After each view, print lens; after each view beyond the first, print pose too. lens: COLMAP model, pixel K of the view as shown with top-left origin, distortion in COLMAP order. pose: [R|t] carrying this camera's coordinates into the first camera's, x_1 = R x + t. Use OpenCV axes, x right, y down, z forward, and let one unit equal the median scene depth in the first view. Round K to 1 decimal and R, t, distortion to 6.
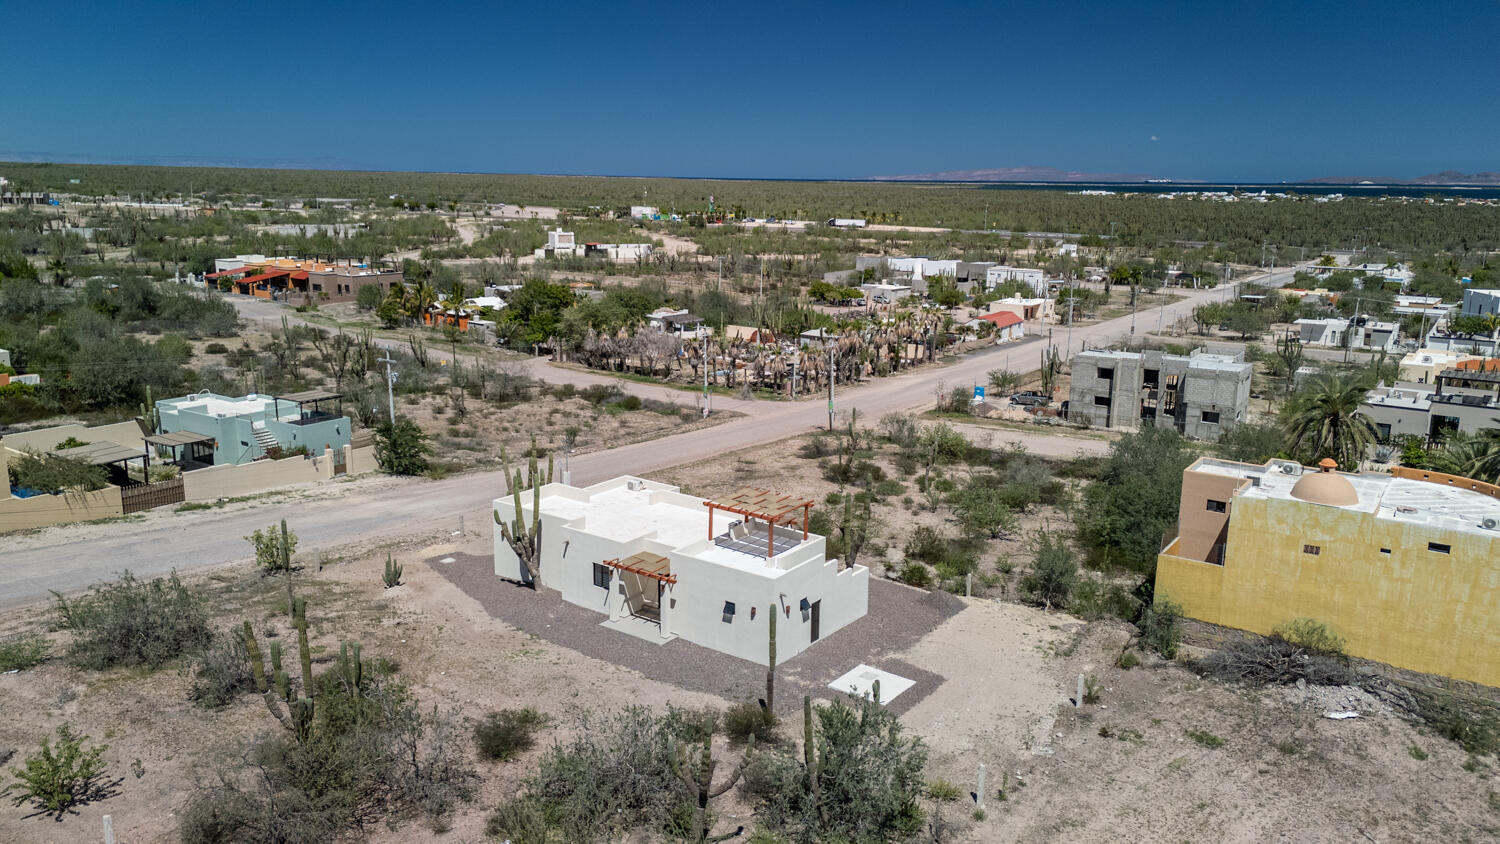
lens RADIAL K [[1090.0, 0, 750.0], [0, 1090.0, 422.0], [0, 0, 1]] dist [0.065245, -0.049357]
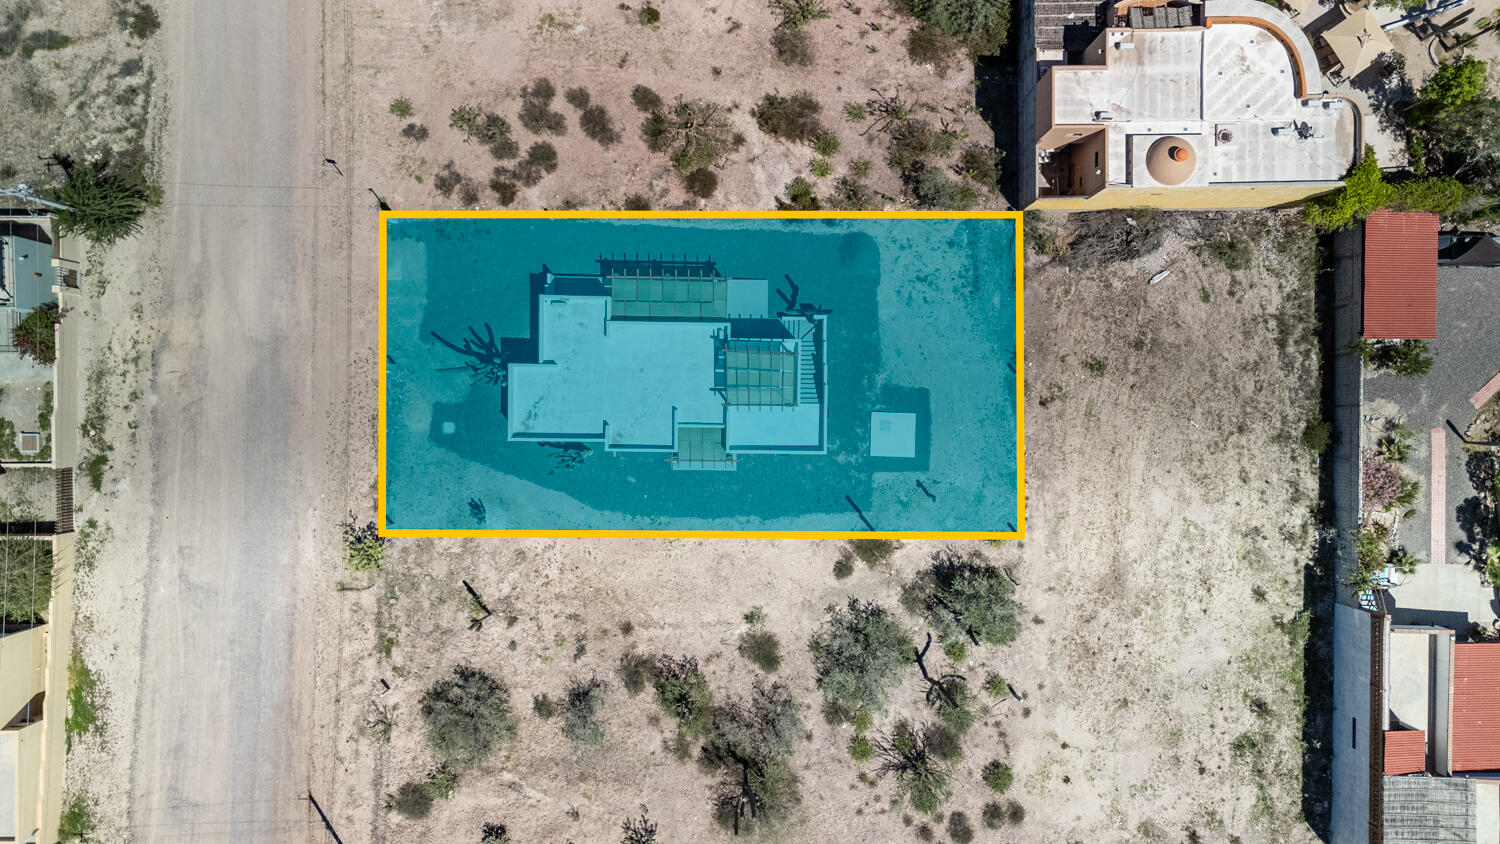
lens RADIAL K [[1090.0, 0, 750.0], [0, 1090.0, 422.0], [0, 0, 1]] dist [0.065245, -0.049357]
pose [[0.817559, -0.575390, -0.022896, -0.001610], [0.146871, 0.169911, 0.974453, -1.259857], [-0.556800, -0.800036, 0.223420, 0.832382]]
